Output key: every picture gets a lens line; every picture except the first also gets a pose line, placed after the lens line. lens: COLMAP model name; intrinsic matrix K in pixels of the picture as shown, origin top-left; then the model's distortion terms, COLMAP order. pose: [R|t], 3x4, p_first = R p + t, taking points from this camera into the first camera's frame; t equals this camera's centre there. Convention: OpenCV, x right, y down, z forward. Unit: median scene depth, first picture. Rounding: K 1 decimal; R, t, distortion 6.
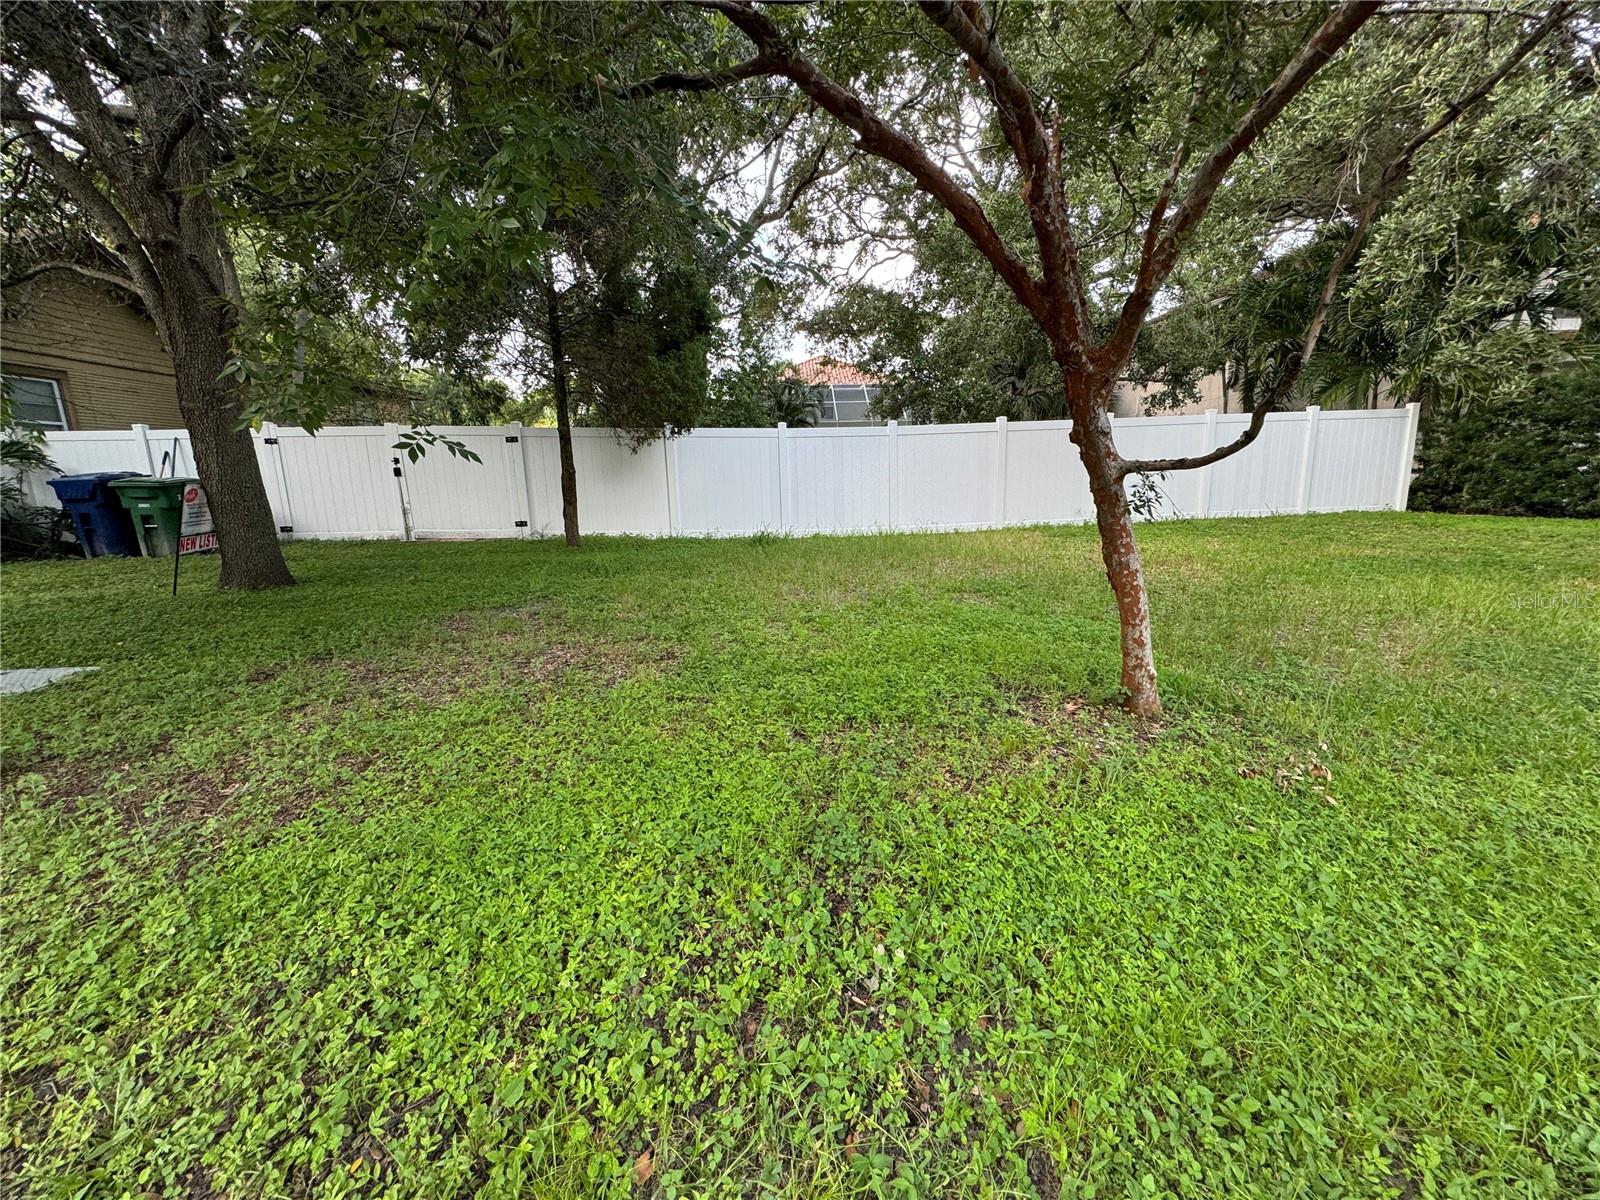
lens RADIAL K [[636.1, 0, 799.5], [0, 636.1, 598.1], [0, 0, 1]] dist [-0.001956, 0.000253]
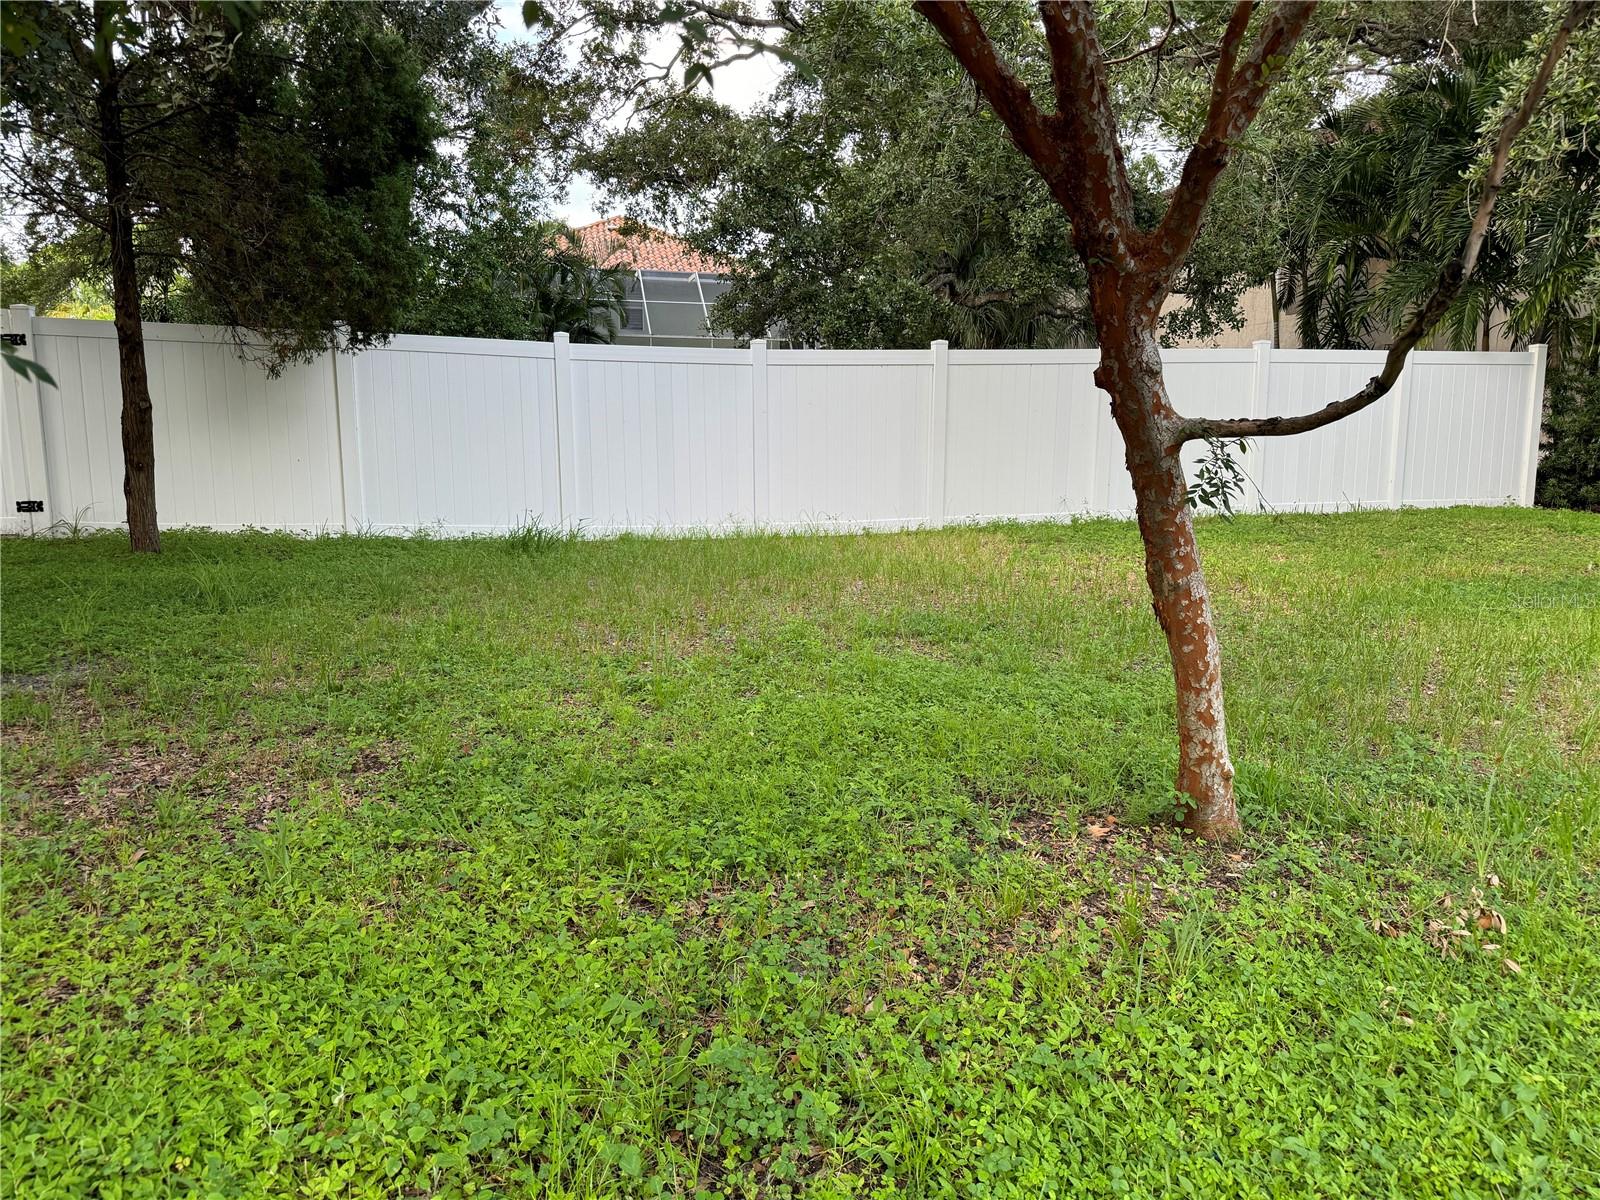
lens RADIAL K [[1122.9, 0, 802.8], [0, 1122.9, 604.1], [0, 0, 1]] dist [0.053911, -0.070659]
pose [[0.980845, -0.001539, 0.194785, -0.048441], [0.008923, 0.999274, -0.037037, -0.002480], [-0.194587, 0.038065, 0.980146, 0.018205]]
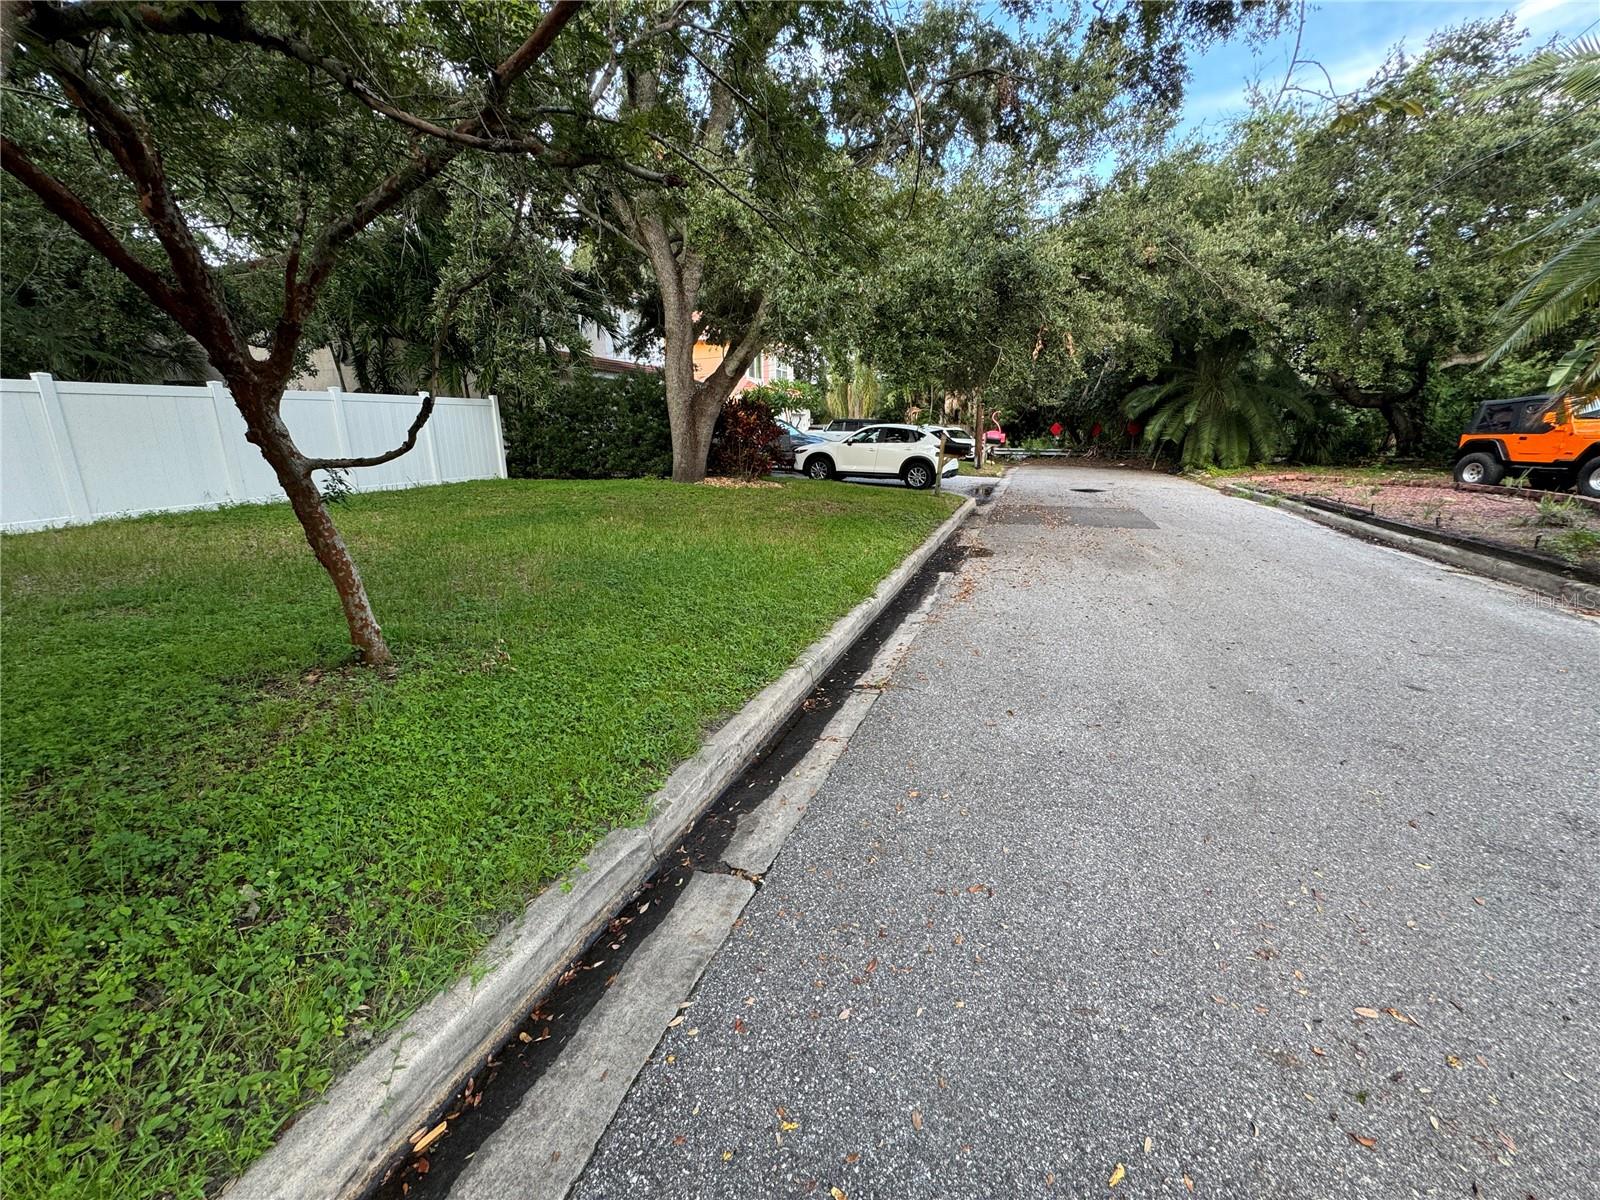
lens RADIAL K [[636.1, 0, 799.5], [0, 636.1, 598.1], [0, 0, 1]] dist [-0.001956, 0.000253]
pose [[0.379734, -0.210493, 0.900830, -0.234705], [0.168793, 0.973188, 0.156248, 0.004879], [-0.909567, 0.092721, 0.405082, -0.257618]]
